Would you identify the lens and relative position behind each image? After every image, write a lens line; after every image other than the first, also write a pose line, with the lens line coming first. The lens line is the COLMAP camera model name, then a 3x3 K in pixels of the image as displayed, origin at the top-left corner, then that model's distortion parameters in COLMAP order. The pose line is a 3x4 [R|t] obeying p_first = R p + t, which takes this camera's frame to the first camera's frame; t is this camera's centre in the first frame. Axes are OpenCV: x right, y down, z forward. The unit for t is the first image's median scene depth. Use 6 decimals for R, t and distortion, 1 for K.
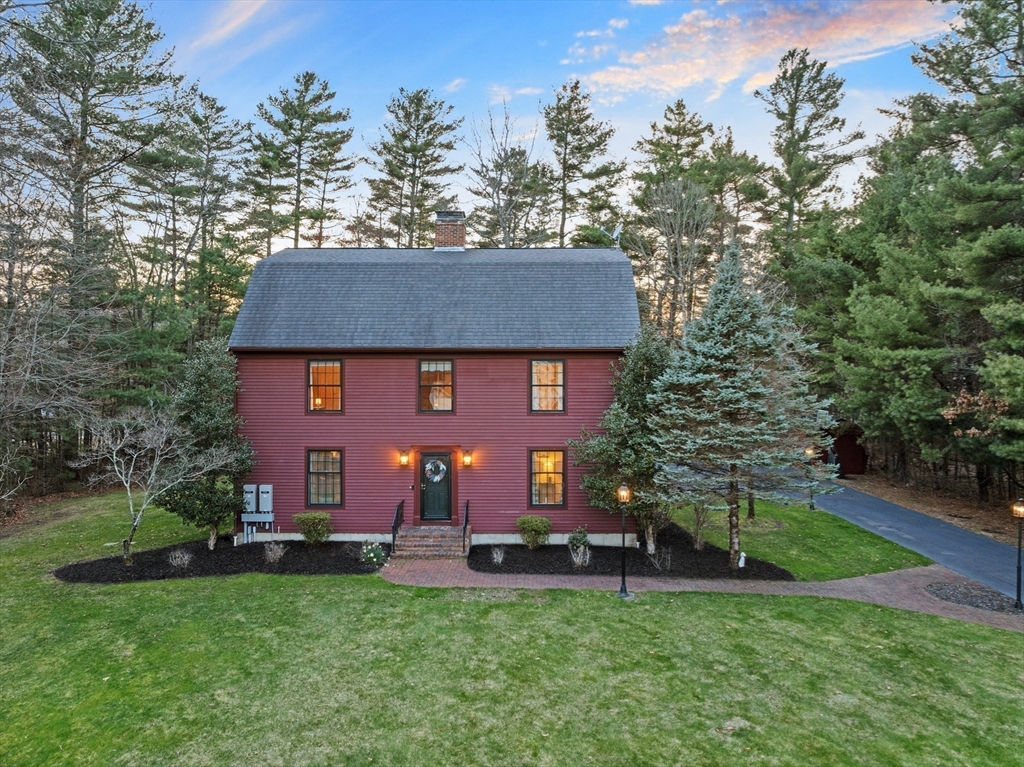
lens RADIAL K [[739.8, 0, 528.0], [0, 739.8, 353.3], [0, 0, 1]] dist [-0.034841, 0.000664]
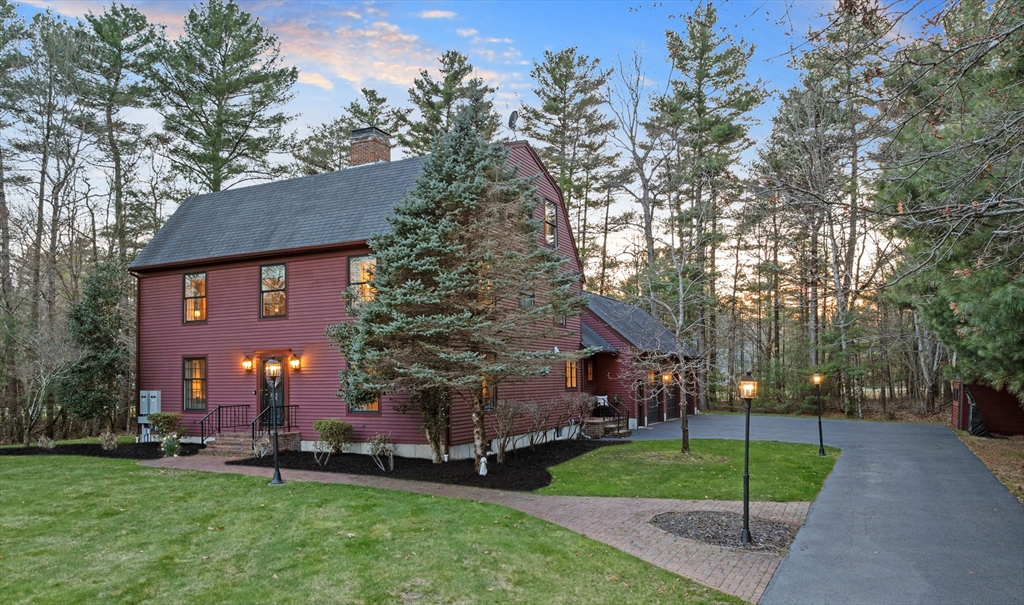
lens RADIAL K [[742.5, 0, 513.1], [0, 742.5, 346.0], [0, 0, 1]] dist [-0.045136, 0.000160]
pose [[0.898944, -0.029203, -0.437090, 0.601950], [0.026386, 0.999573, -0.012517, 0.140097], [0.437269, -0.000281, 0.899331, 0.247454]]
